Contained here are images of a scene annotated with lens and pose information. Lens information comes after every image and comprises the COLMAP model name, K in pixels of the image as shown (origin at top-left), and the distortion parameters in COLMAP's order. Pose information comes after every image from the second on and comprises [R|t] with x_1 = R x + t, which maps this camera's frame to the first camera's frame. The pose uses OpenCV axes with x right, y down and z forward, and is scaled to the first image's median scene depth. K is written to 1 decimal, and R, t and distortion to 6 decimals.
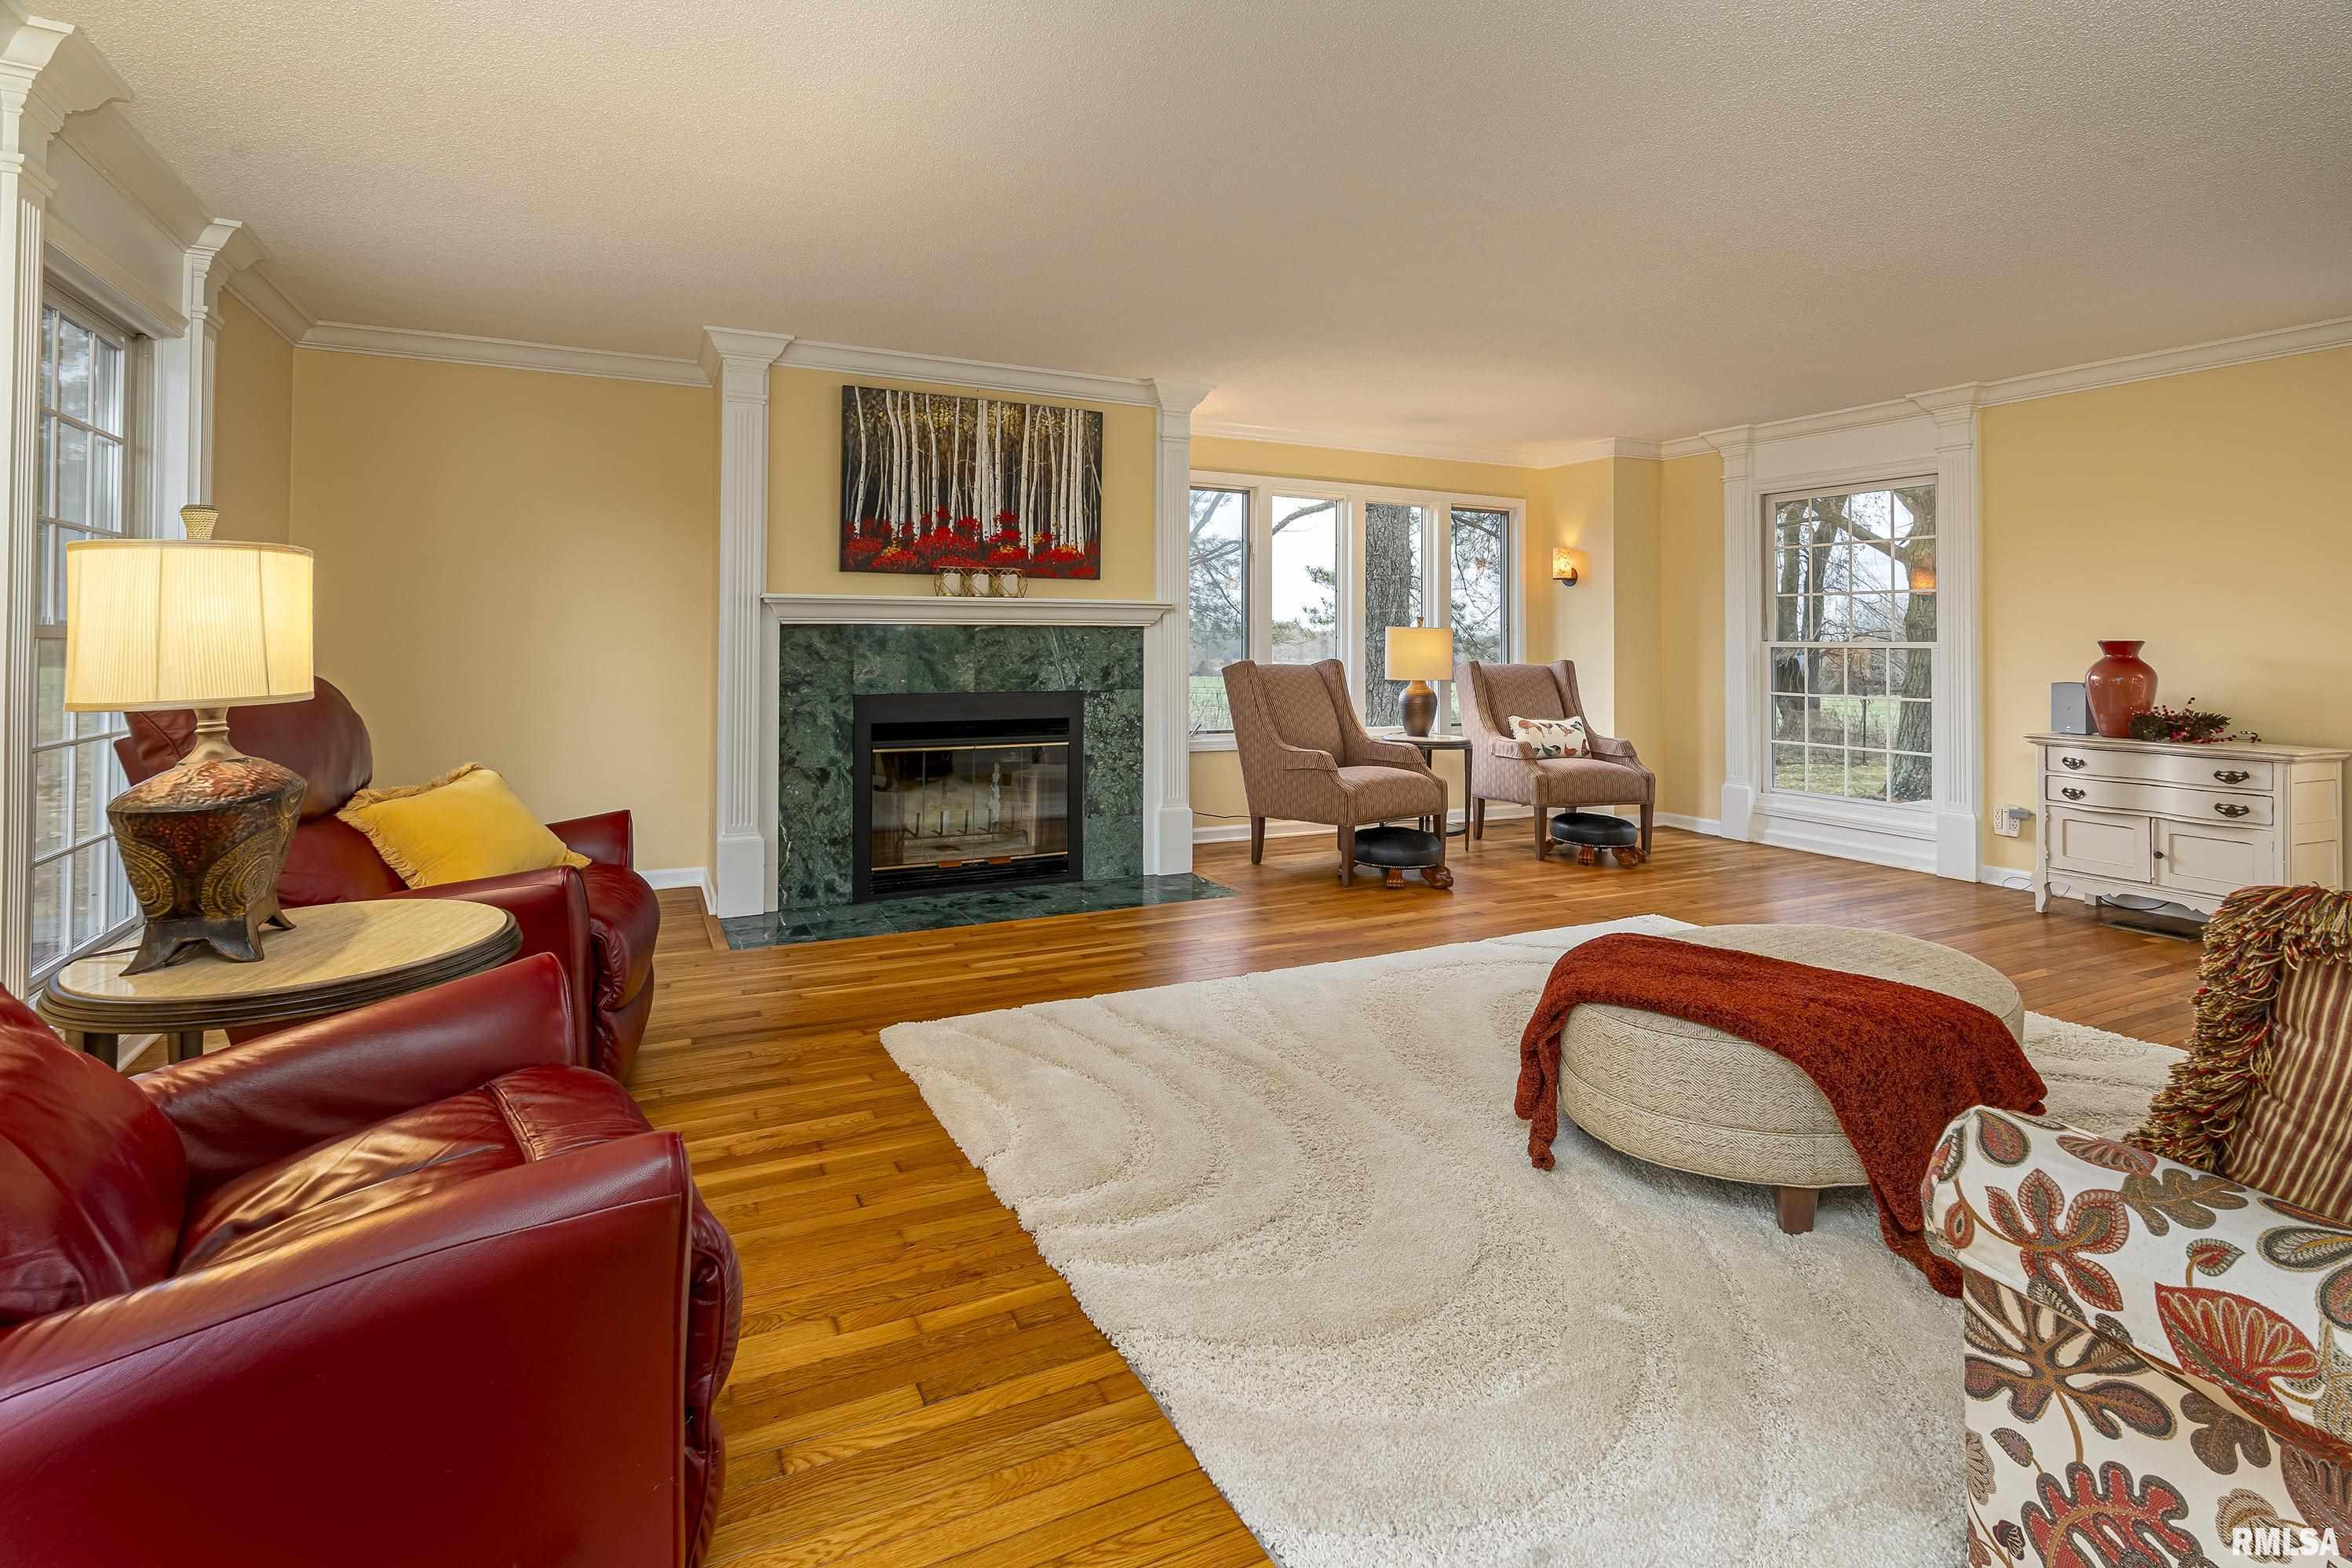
lens RADIAL K [[1159.5, 0, 1169.7], [0, 1159.5, 606.1], [0, 0, 1]] dist [-0.000947, -0.000787]
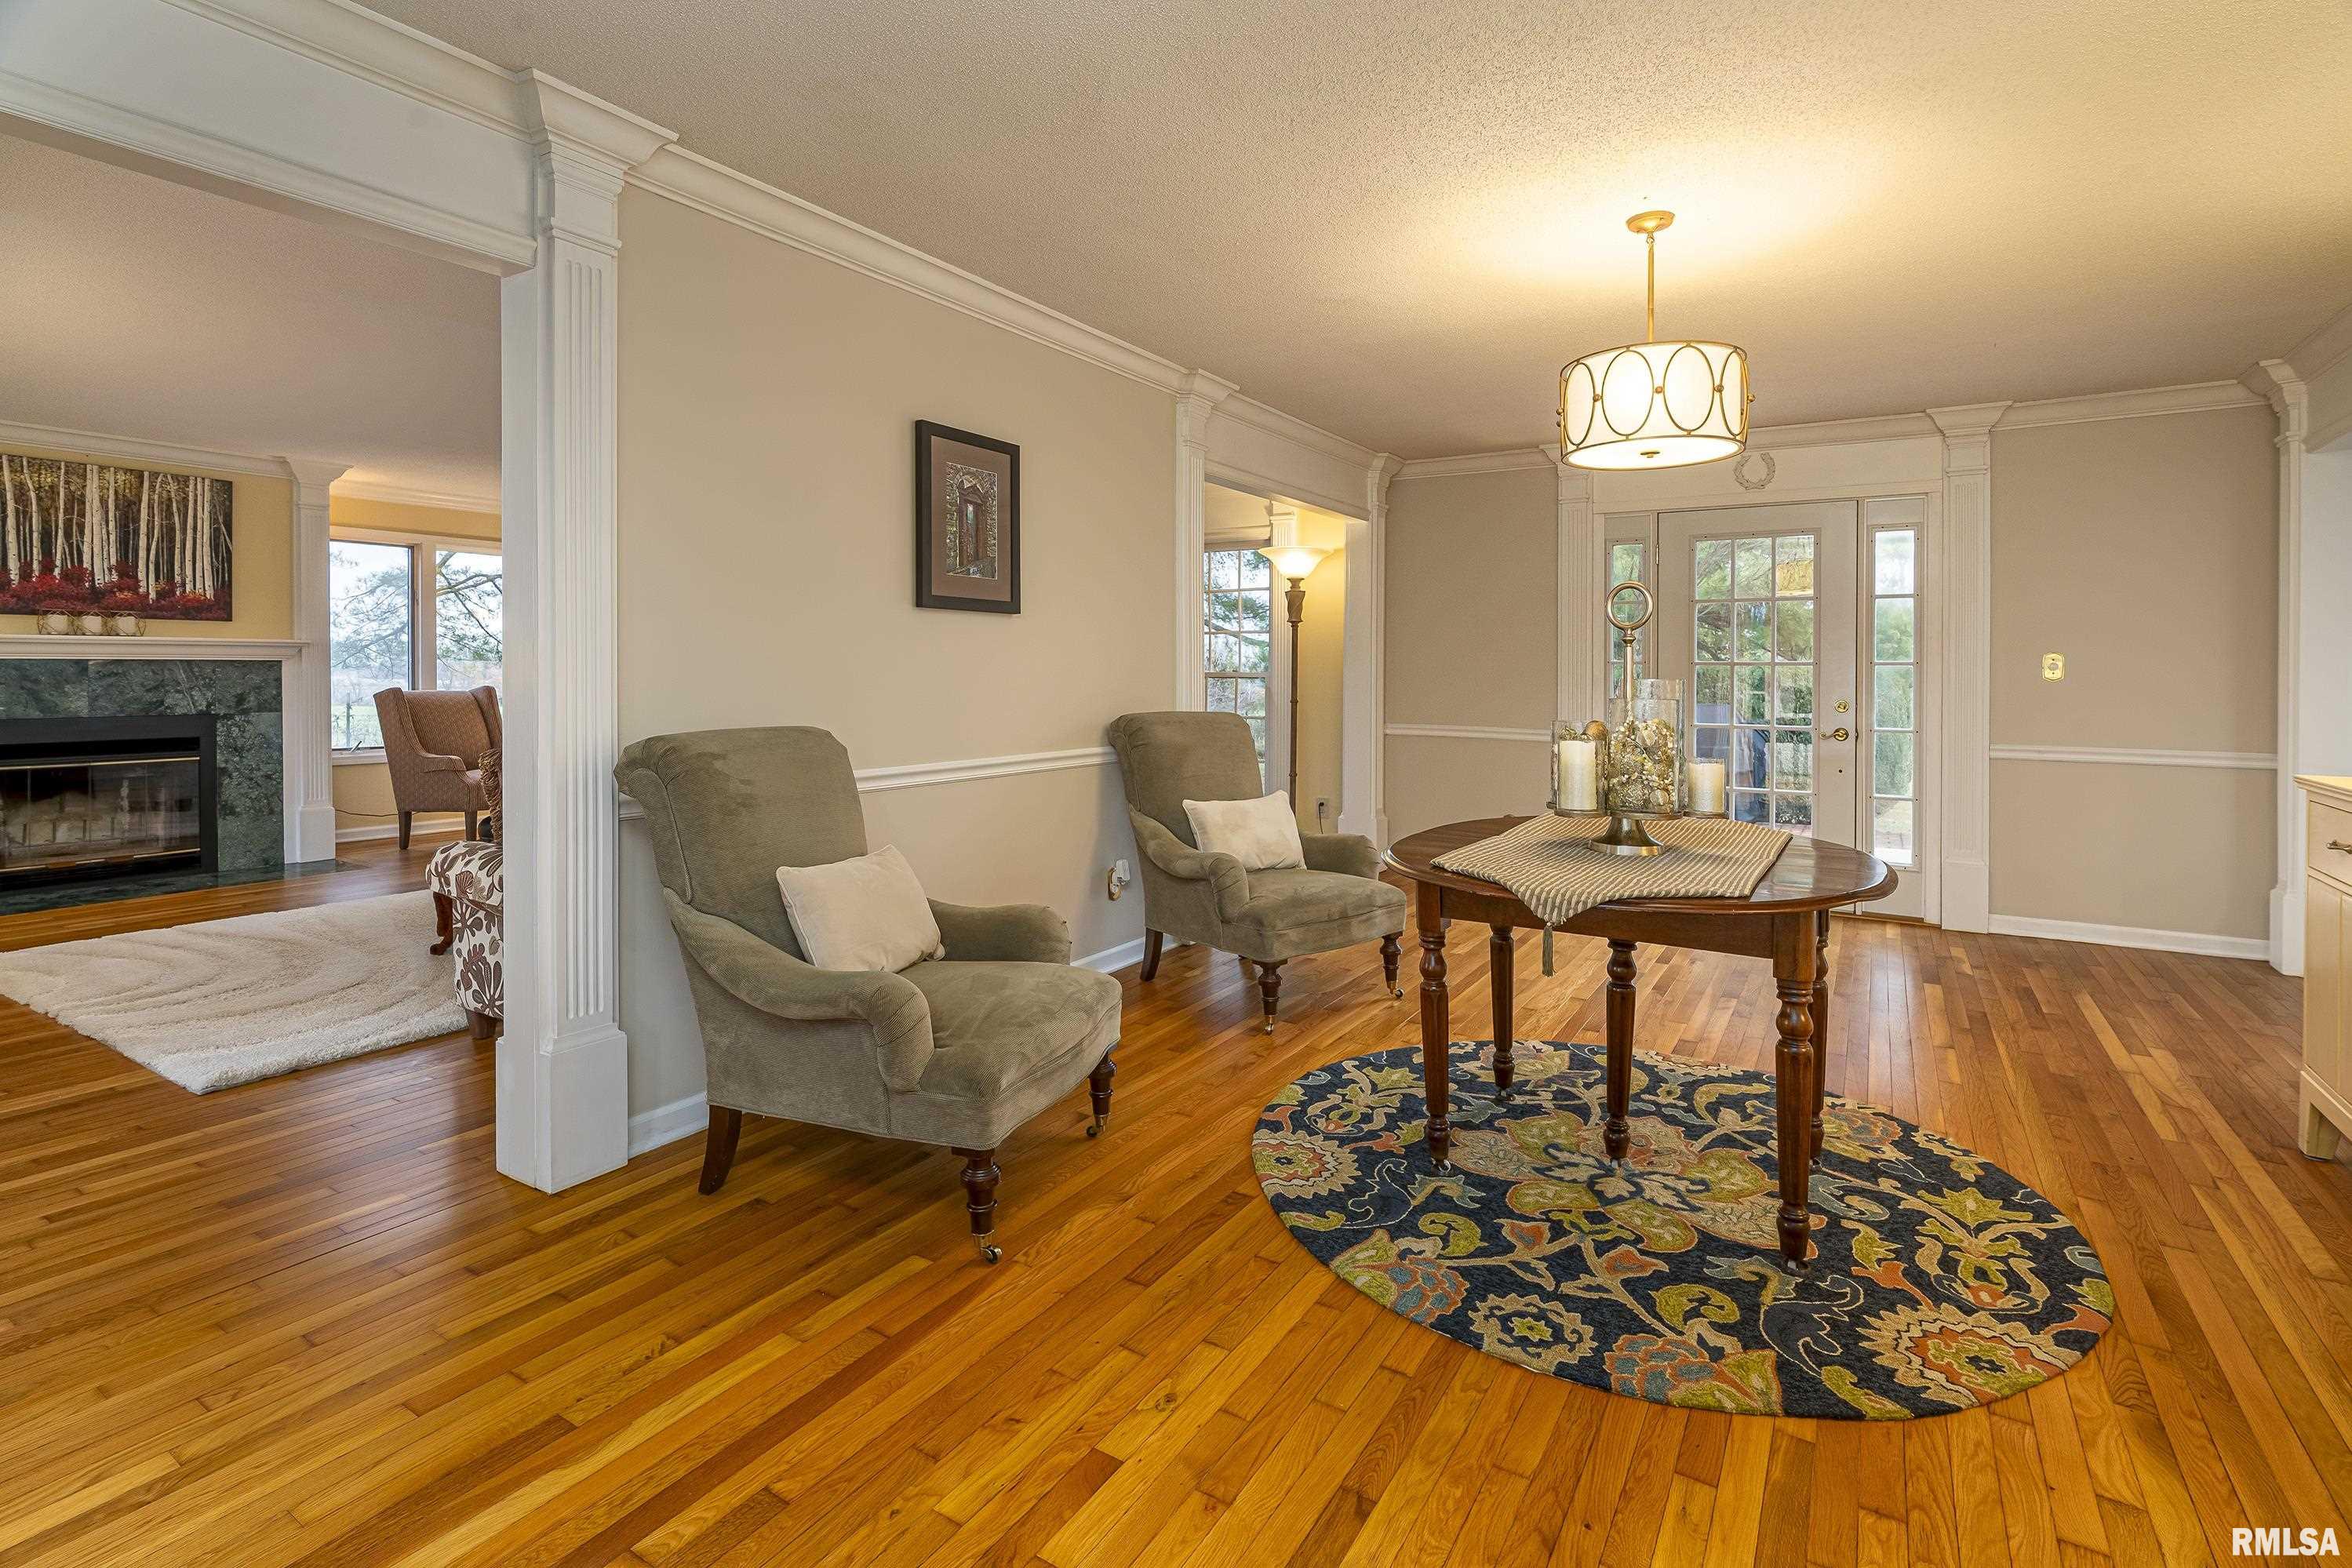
lens RADIAL K [[1121.8, 0, 1173.4], [0, 1121.8, 684.5], [0, 0, 1]] dist [-0.000415, -0.000512]
pose [[0.857612, -0.007823, 0.514237, 0.184263], [-0.015133, 0.999068, 0.040437, -0.019870], [-0.514074, -0.042461, 0.856694, -0.515022]]
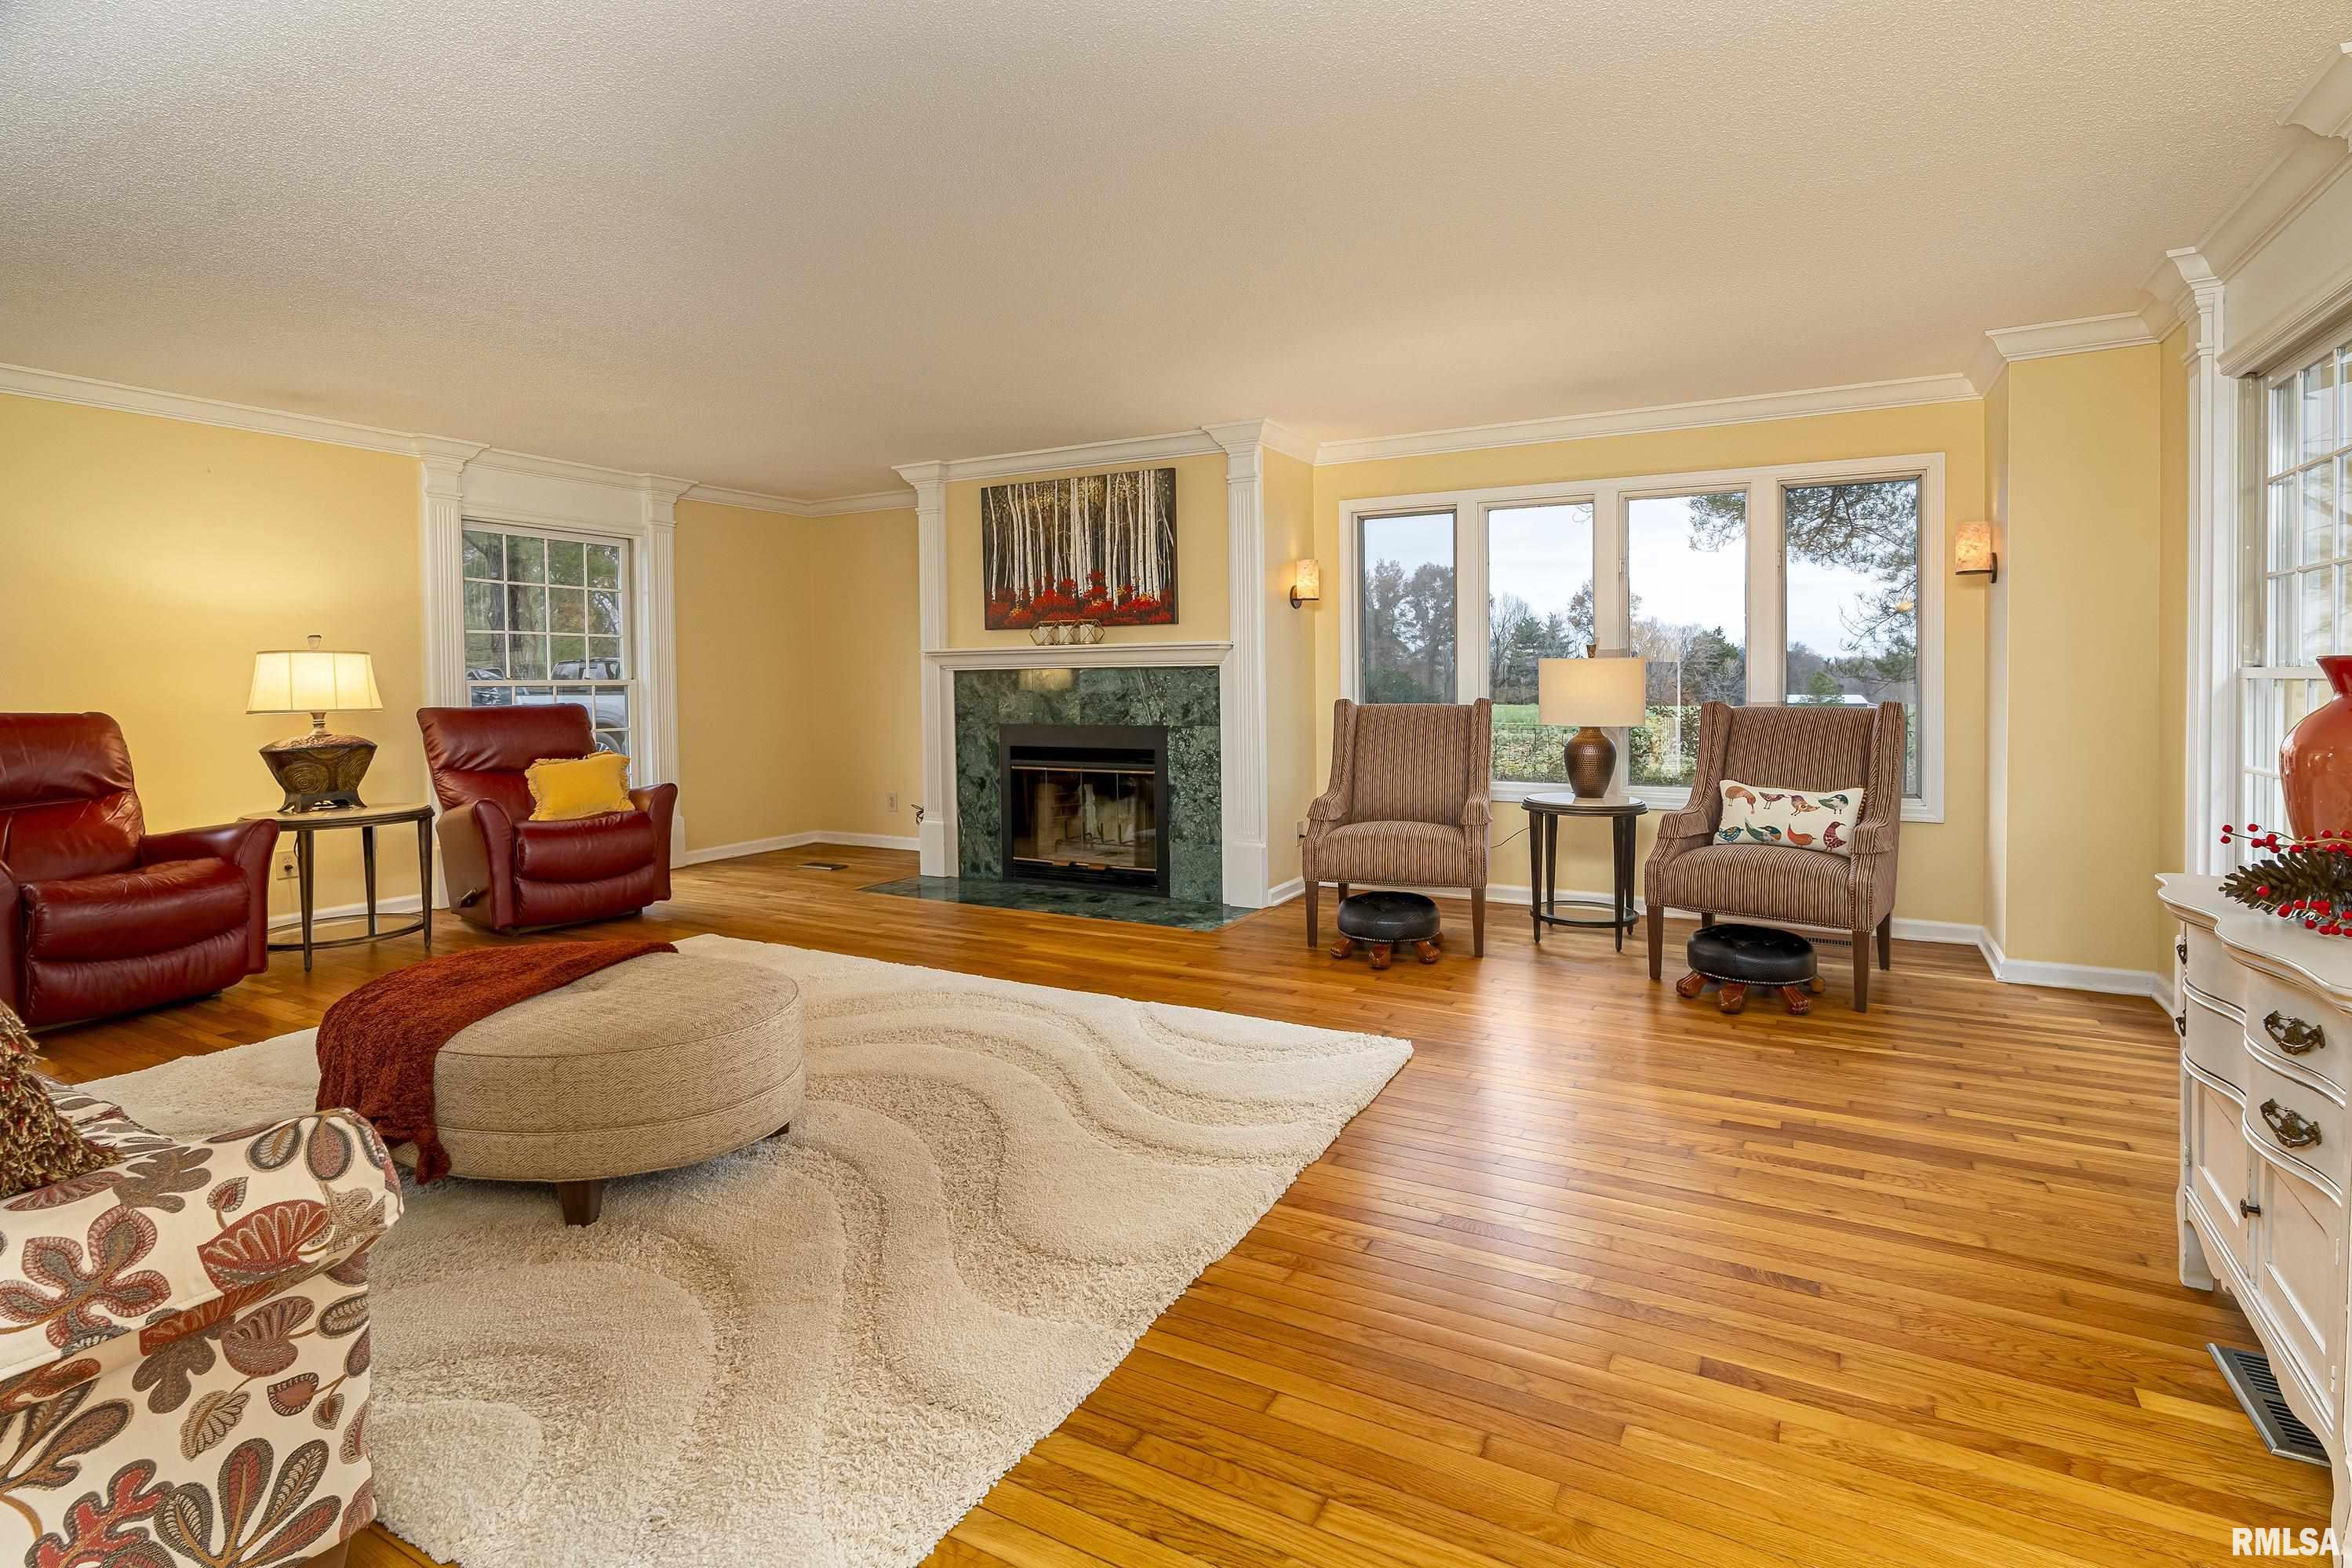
lens RADIAL K [[1093.7, 0, 1173.3], [0, 1093.7, 692.2], [0, 0, 1]] dist [-0.000946, -0.000425]
pose [[0.575700, 0.001894, -0.817658, 0.798639], [0.035018, 0.999023, 0.026969, 0.013840], [0.816910, -0.044159, 0.575072, 0.423531]]
